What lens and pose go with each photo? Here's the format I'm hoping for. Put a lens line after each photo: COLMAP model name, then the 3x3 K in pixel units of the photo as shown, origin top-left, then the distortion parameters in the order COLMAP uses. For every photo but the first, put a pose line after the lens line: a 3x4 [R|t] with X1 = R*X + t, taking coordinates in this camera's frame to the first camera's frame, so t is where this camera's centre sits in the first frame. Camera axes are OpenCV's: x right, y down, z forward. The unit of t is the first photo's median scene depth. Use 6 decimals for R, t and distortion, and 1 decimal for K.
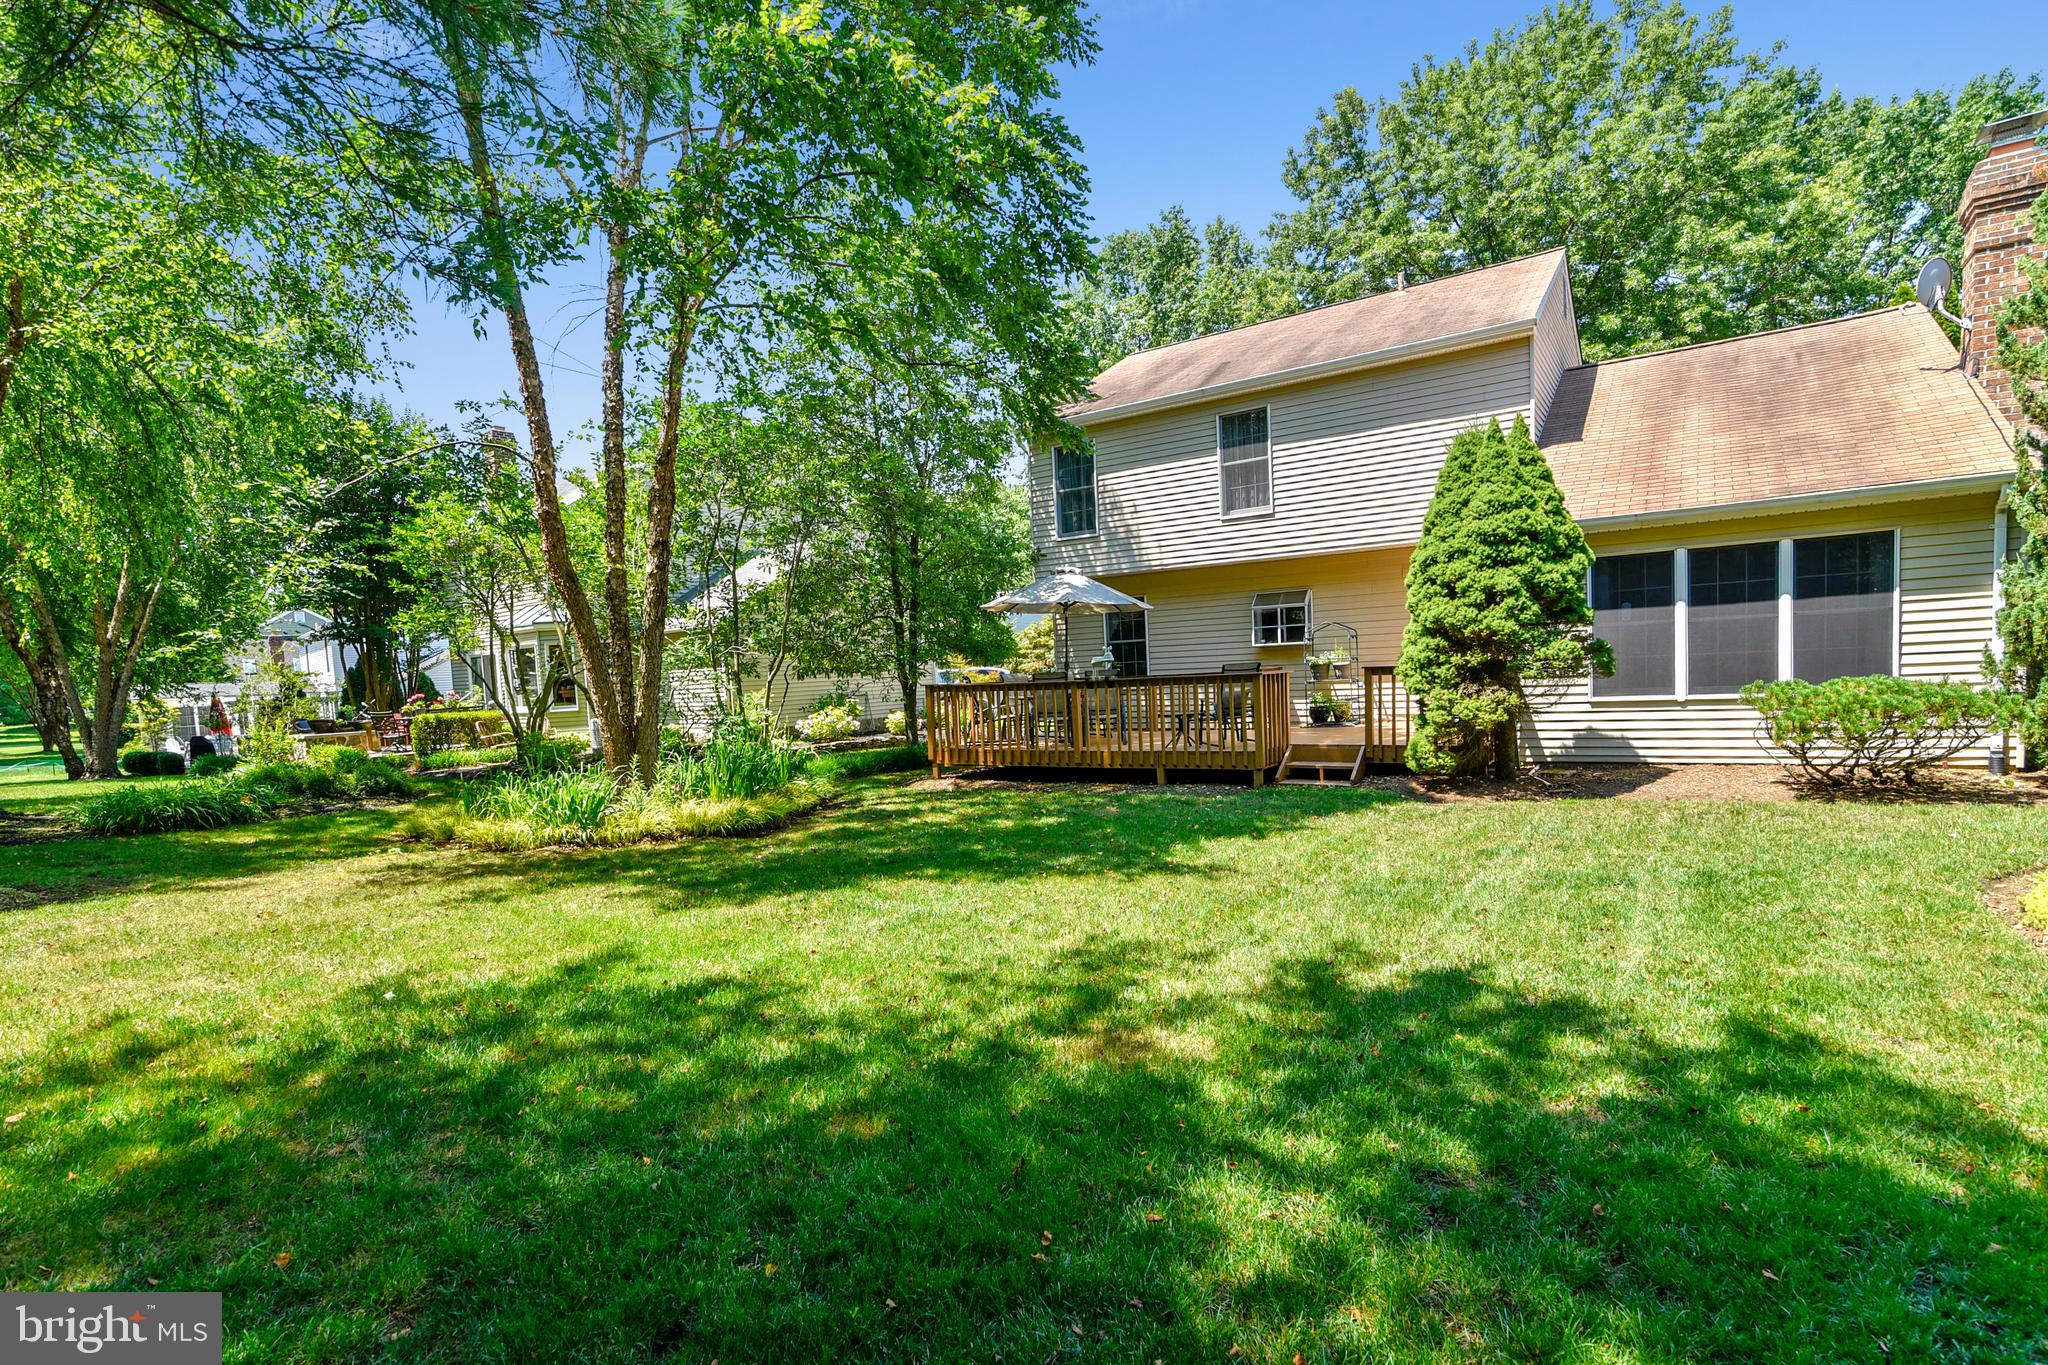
lens RADIAL K [[974.3, 0, 971.5], [0, 974.3, 695.5], [0, 0, 1]] dist [-0.002115, 0.000025]
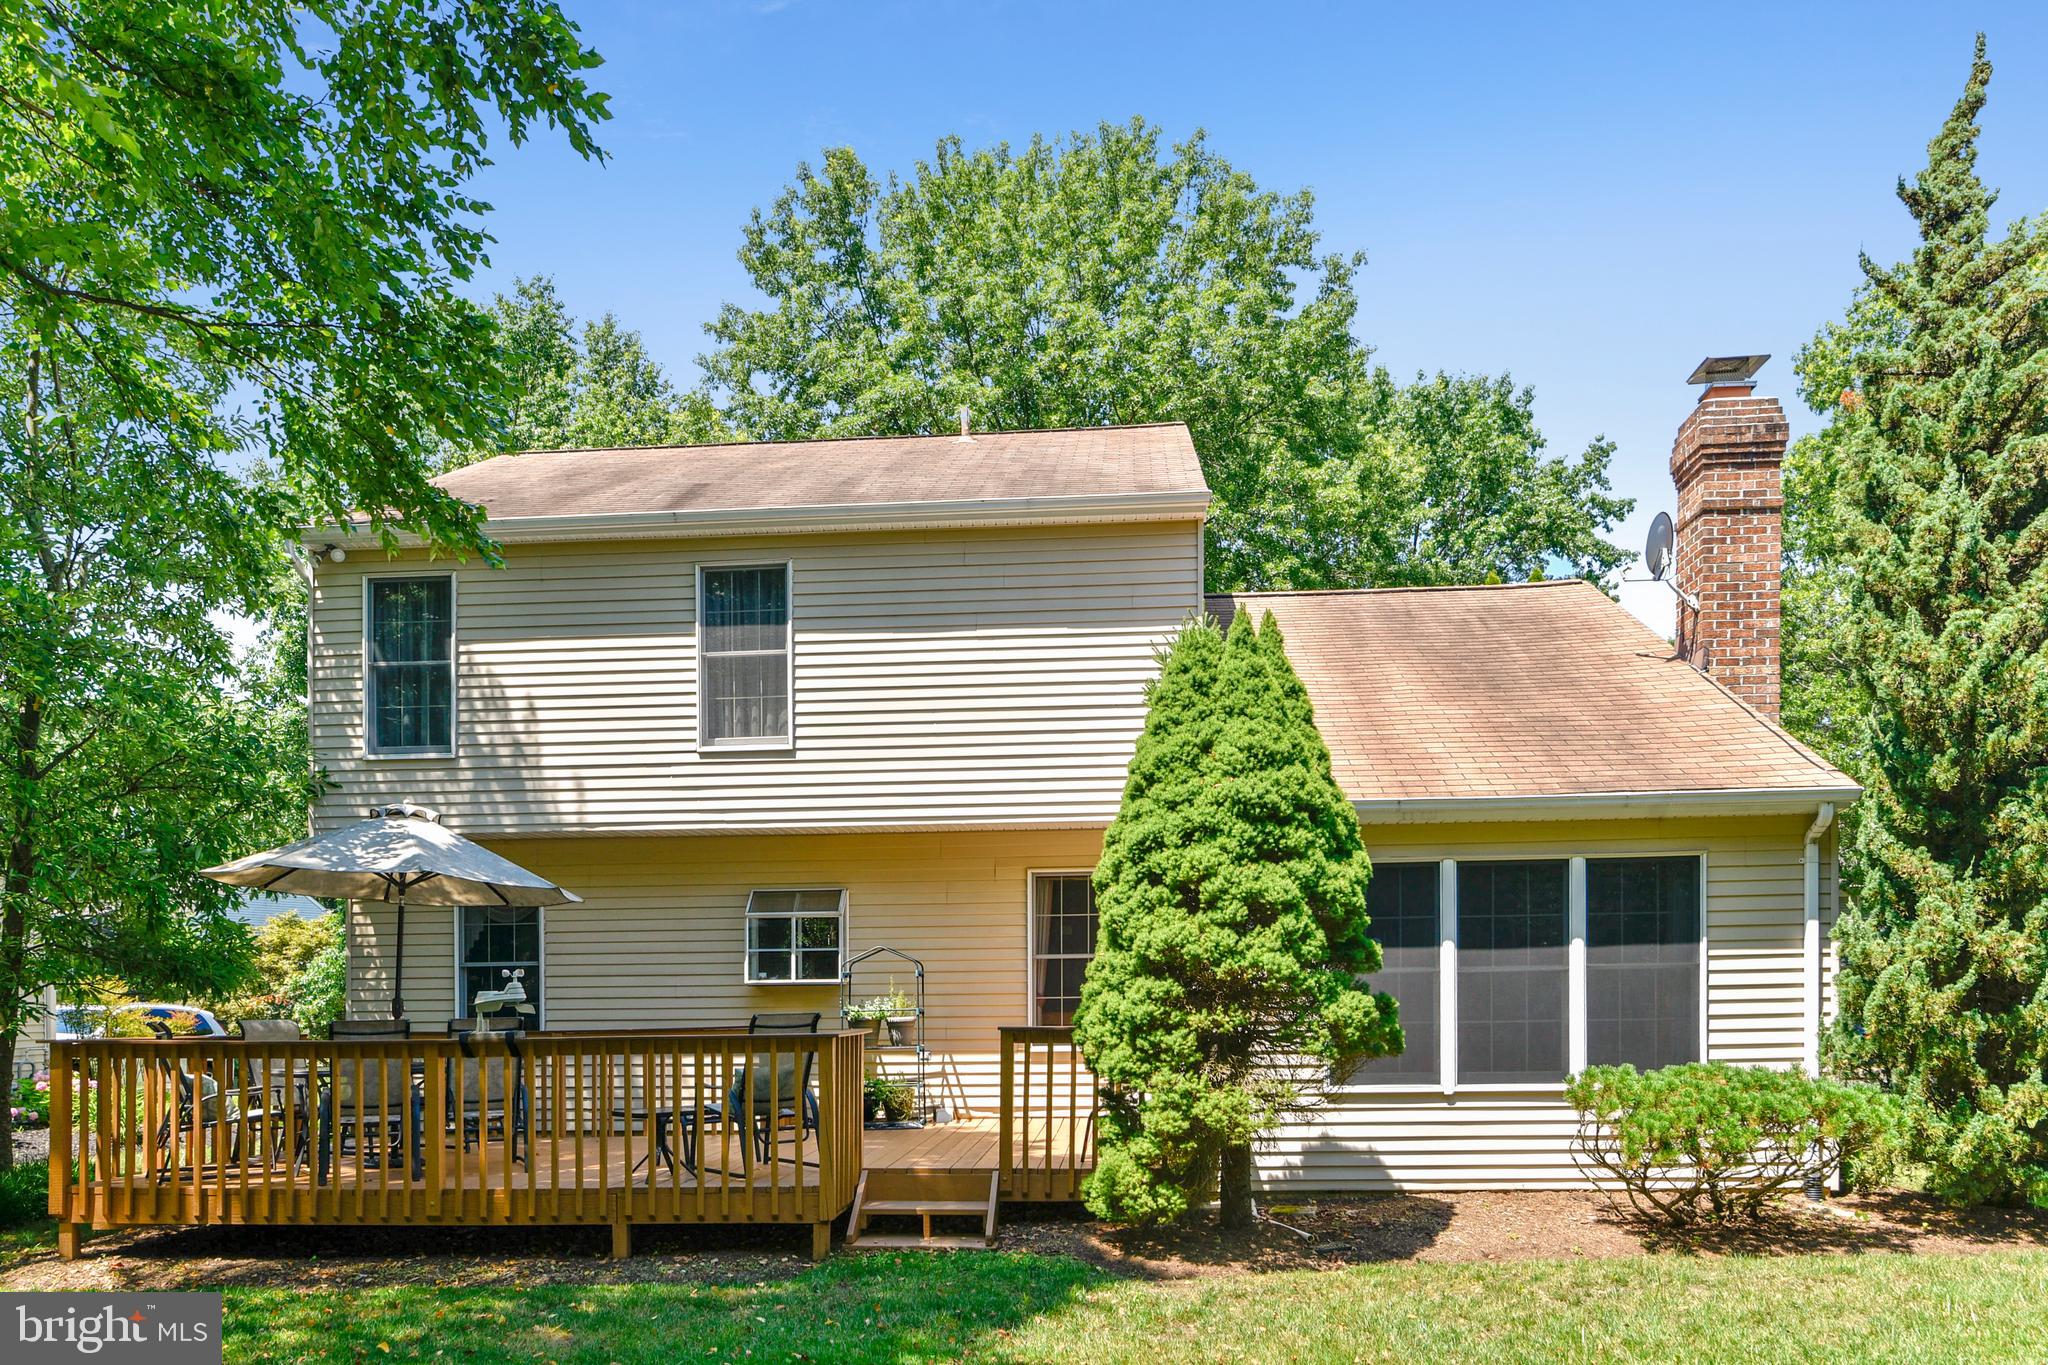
lens RADIAL K [[1487.3, 0, 999.8], [0, 1487.3, 965.2], [0, 0, 1]] dist [0.001658, -0.003686]
pose [[0.856871, 0.048509, 0.513244, -0.036810], [-0.015419, 0.997529, -0.068538, -0.007137], [-0.515300, 0.050815, 0.855502, 0.297389]]
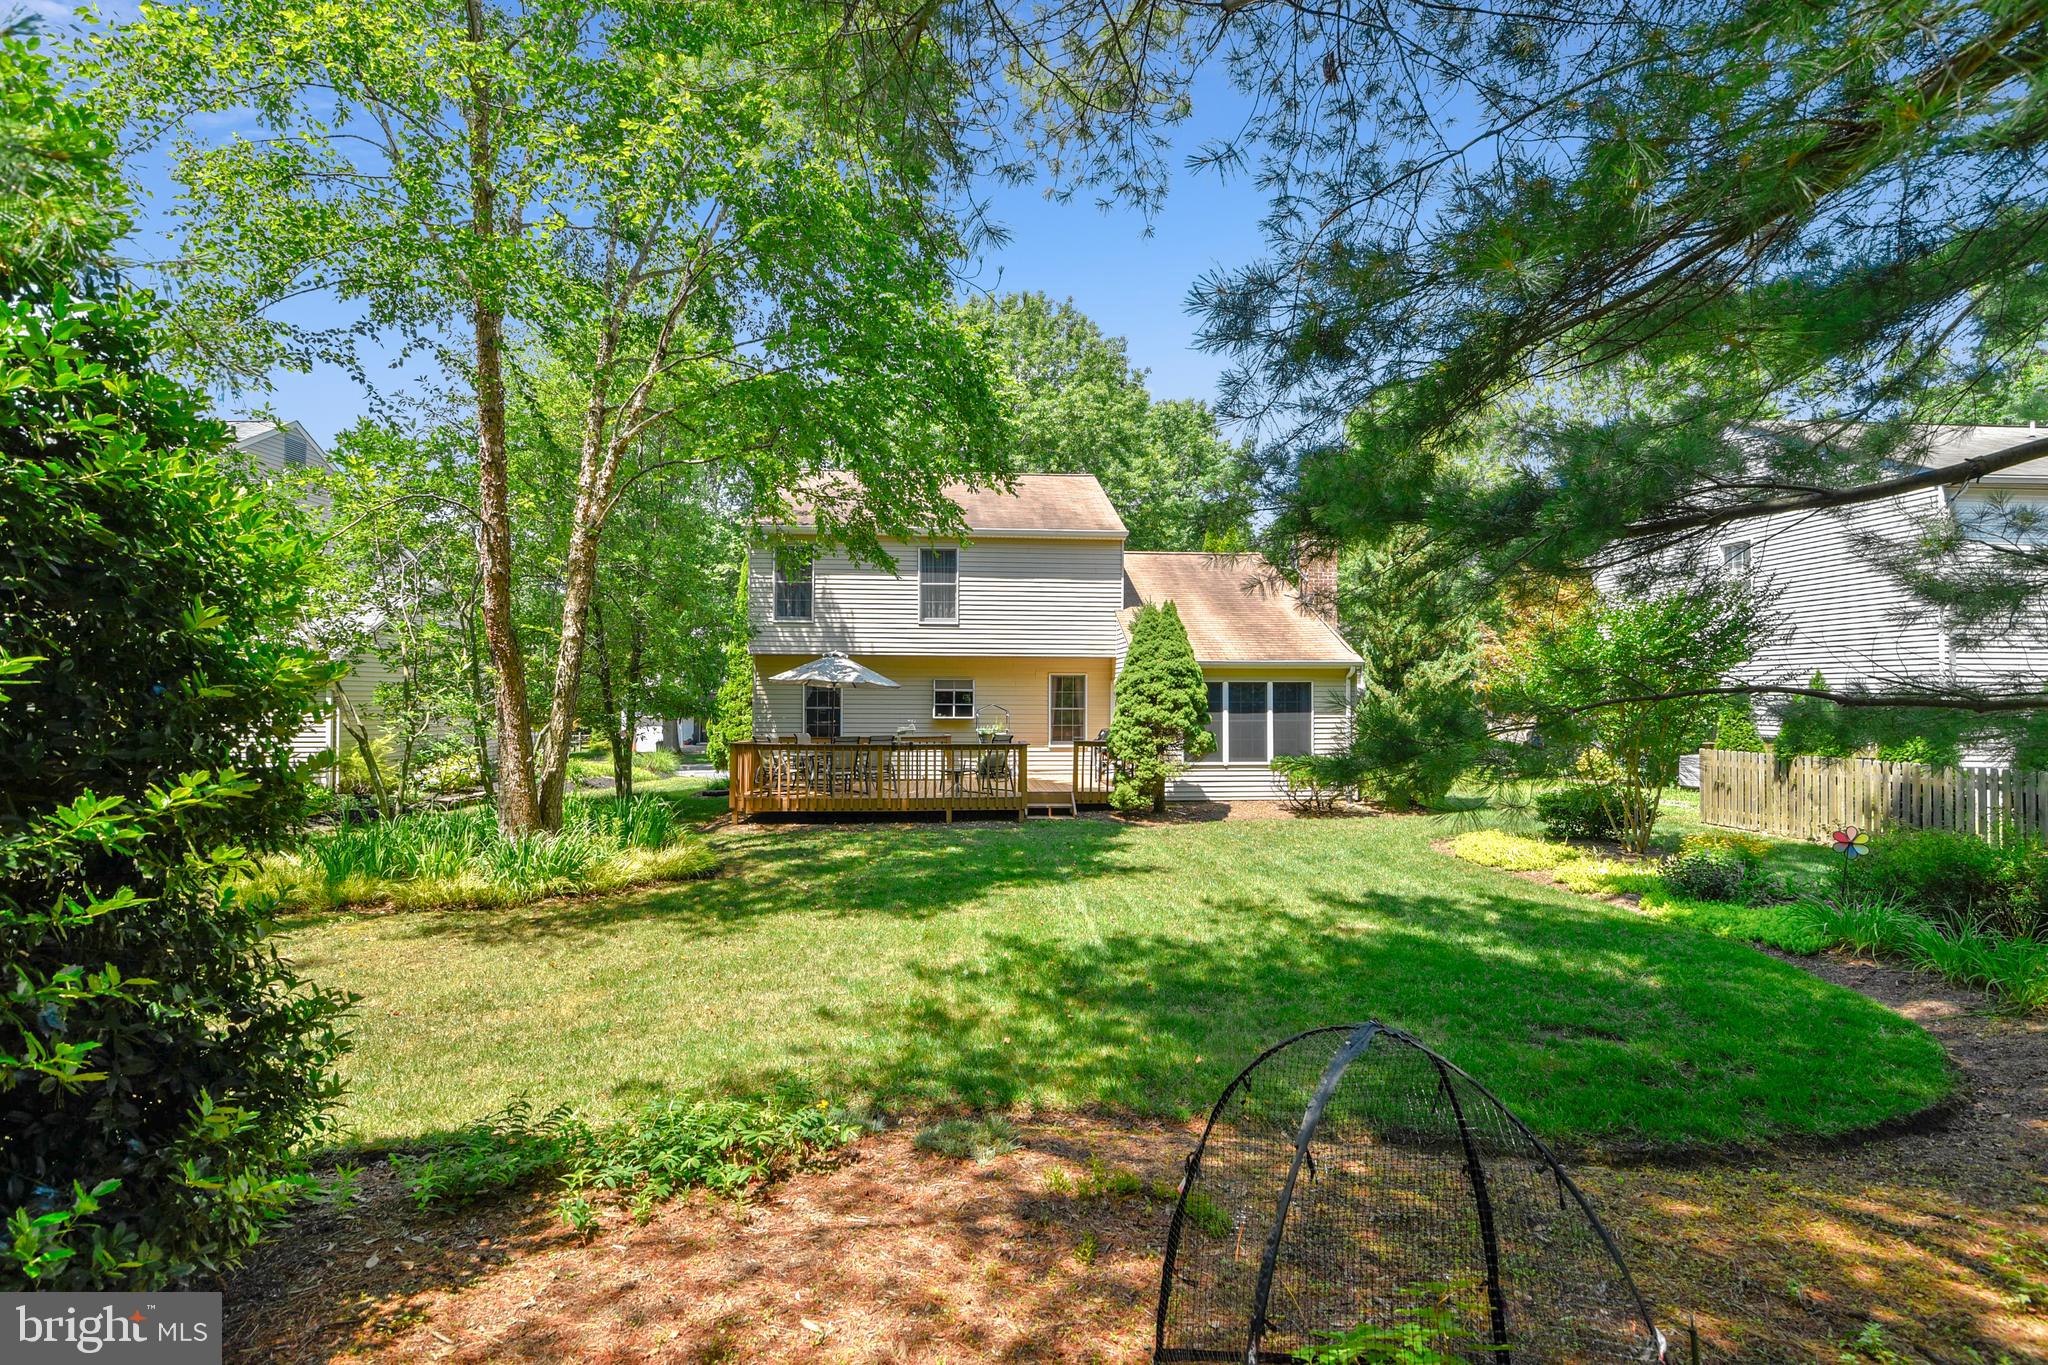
lens RADIAL K [[907.5, 0, 986.7], [0, 907.5, 640.7], [0, 0, 1]] dist [-0.001569, -0.000023]
pose [[0.791391, 0.089206, 0.604767, -0.650473], [-0.021769, 0.992780, -0.117954, -0.015742], [-0.610923, 0.080182, 0.787619, -0.074887]]
